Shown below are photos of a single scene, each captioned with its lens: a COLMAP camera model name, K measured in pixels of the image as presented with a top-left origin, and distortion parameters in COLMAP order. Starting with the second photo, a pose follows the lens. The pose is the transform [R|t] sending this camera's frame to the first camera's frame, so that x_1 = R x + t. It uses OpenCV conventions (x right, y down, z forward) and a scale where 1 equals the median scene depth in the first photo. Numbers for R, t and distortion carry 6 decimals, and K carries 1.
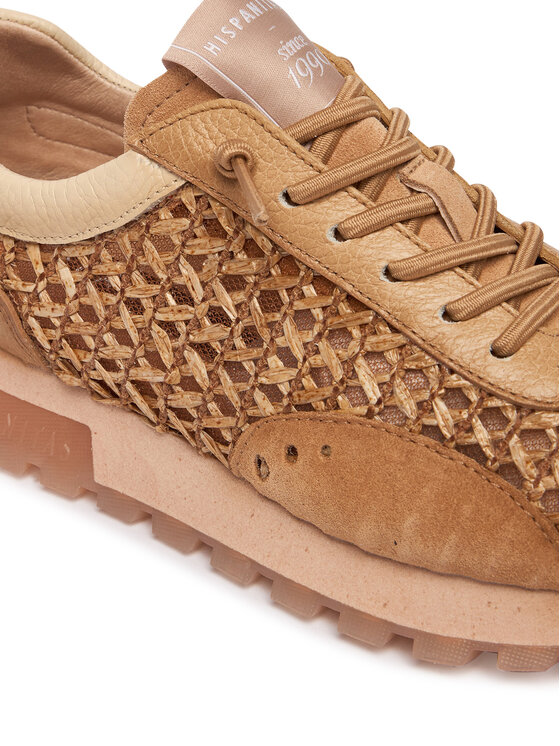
lens RADIAL K [[2091.6, 0, 280.0], [0, 2091.6, 373.0], [0, 0, 1]] dist [-0.122465, -0.610265]
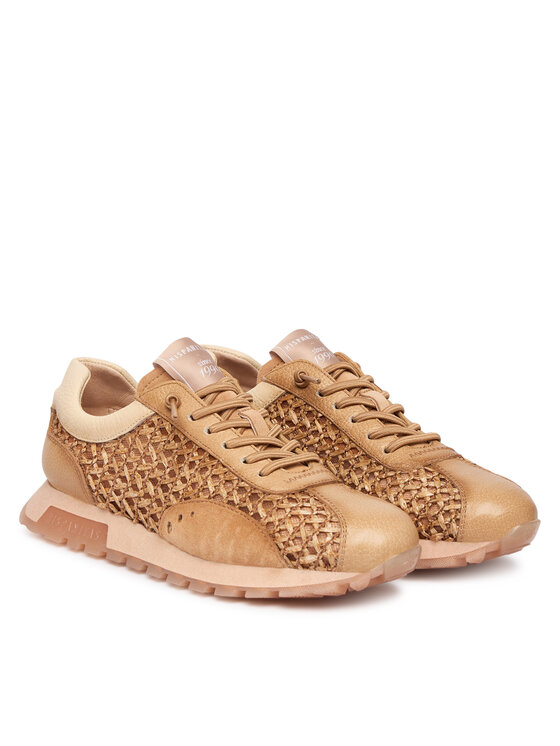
lens RADIAL K [[3519.4, 0, 280.0], [0, 3519.4, 373.0], [0, 0, 1]] dist [-0.016763, -0.349908]
pose [[0.981450, 0.065873, -0.180047, 0.827027], [-0.122944, 0.936848, -0.327416, 1.180705], [0.147109, 0.343478, 0.927568, -2.772507]]
